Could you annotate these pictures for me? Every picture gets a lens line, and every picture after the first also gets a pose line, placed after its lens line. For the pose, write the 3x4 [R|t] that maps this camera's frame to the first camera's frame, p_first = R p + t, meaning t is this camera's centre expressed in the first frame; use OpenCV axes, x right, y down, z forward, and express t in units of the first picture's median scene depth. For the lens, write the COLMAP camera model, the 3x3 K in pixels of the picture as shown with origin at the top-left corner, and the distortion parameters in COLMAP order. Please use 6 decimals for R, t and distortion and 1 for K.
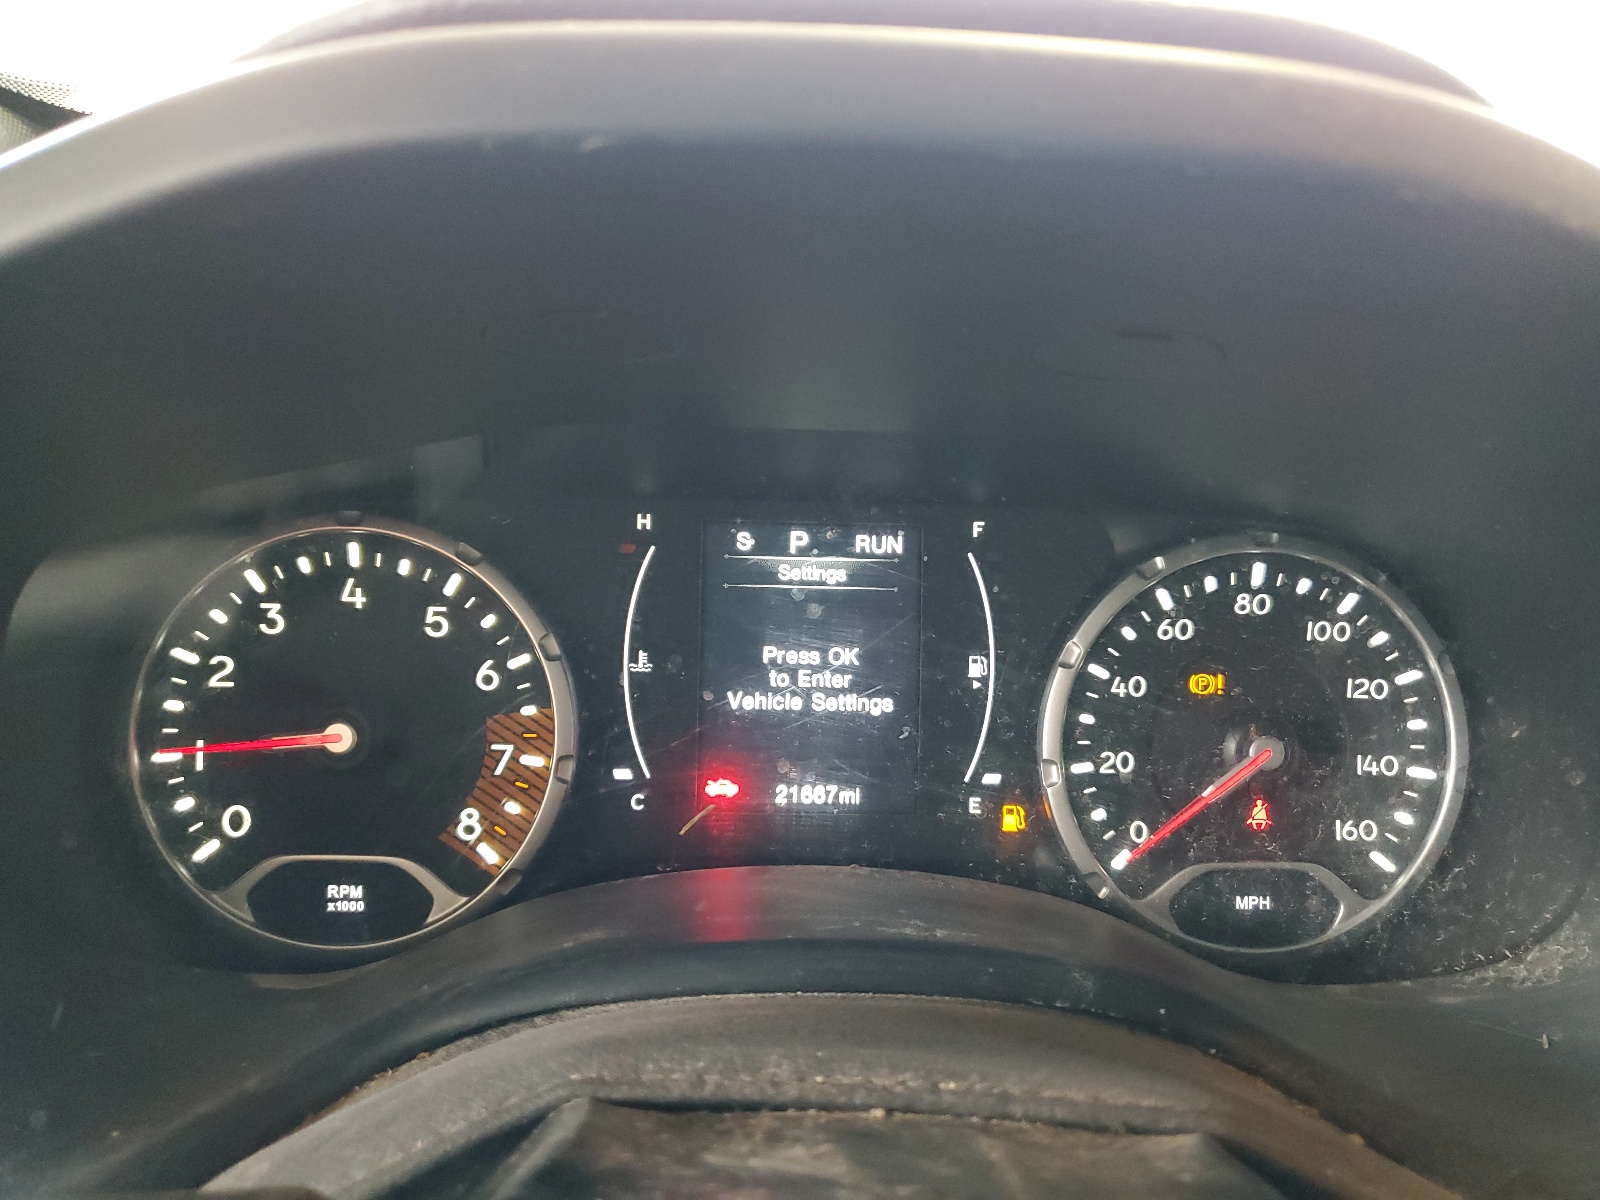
lens RADIAL K [[1213.9, 0, 802.6], [0, 1213.9, 602.8], [0, 0, 1]] dist [-0.006304, -0.002922]
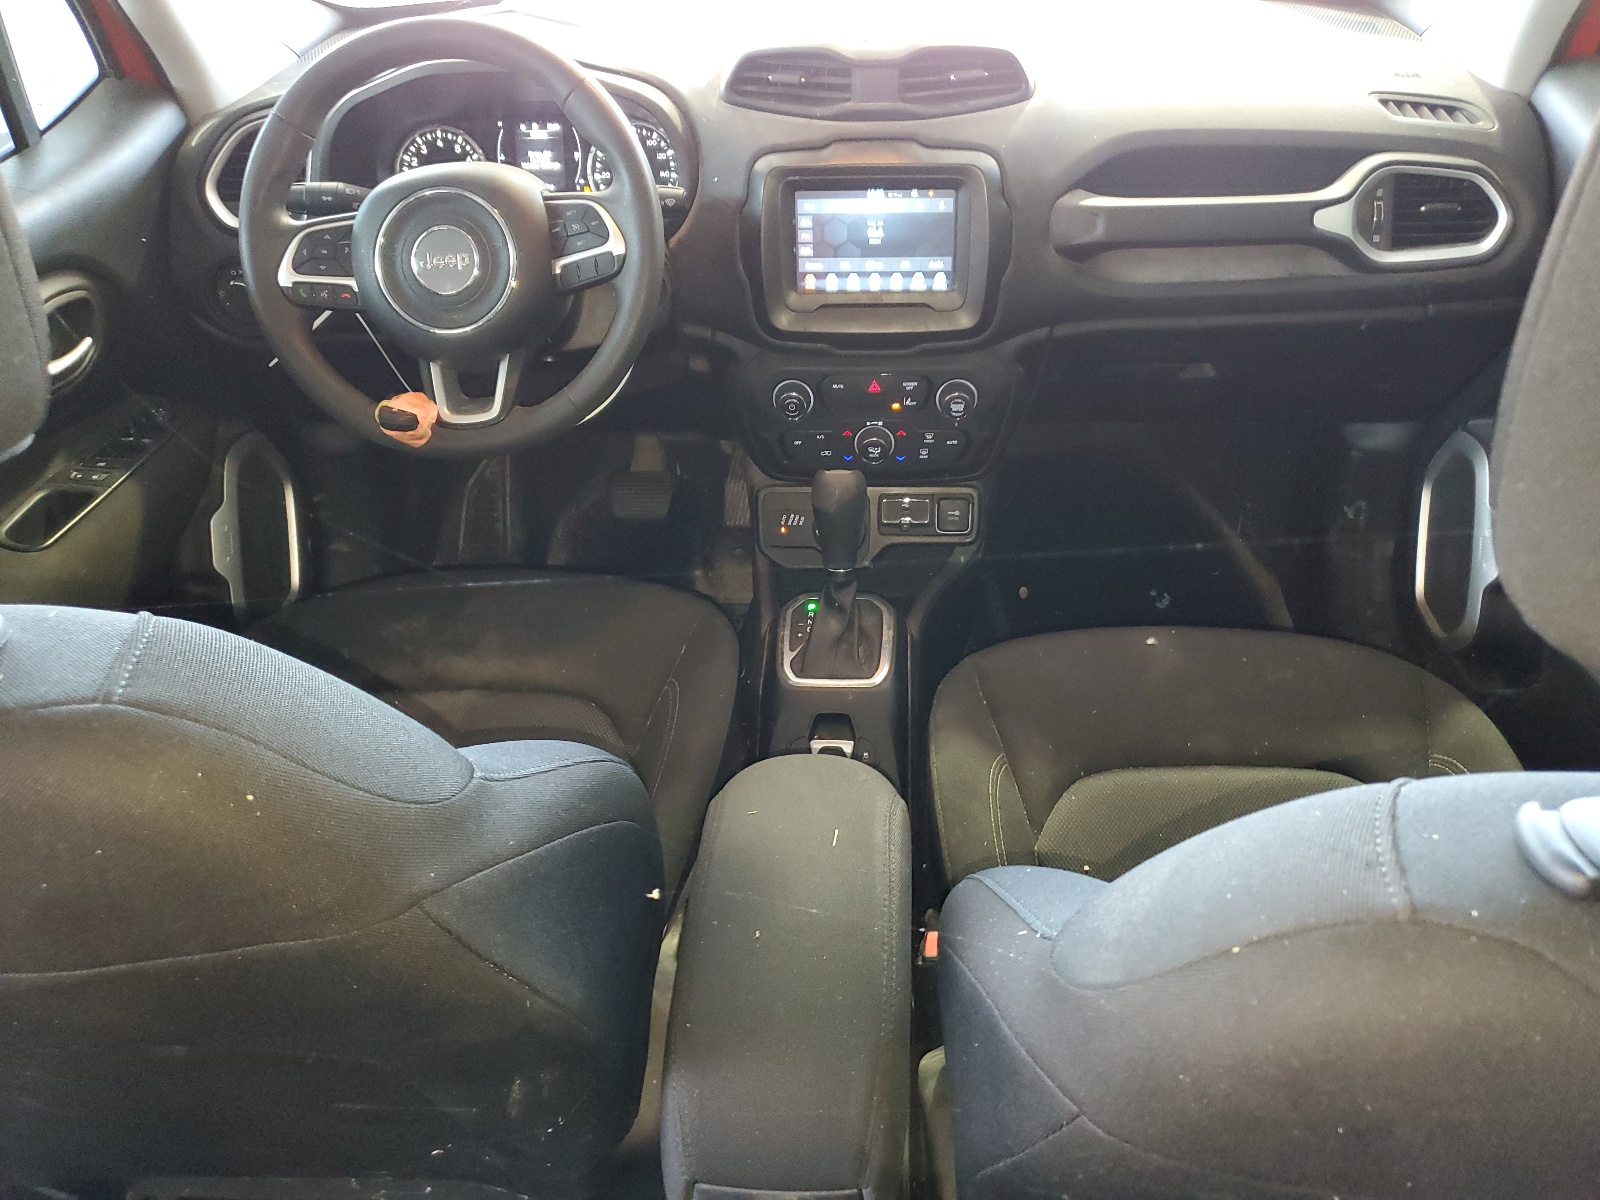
lens RADIAL K [[1213.9, 0, 795.5], [0, 1213.9, 600.2], [0, 0, 1]] dist [-0.006304, -0.002922]
pose [[0.994632, -0.005800, -0.103316, 1.443644], [0.034868, 0.958824, 0.281851, 0.407386], [0.097427, -0.283940, 0.953879, -3.765328]]
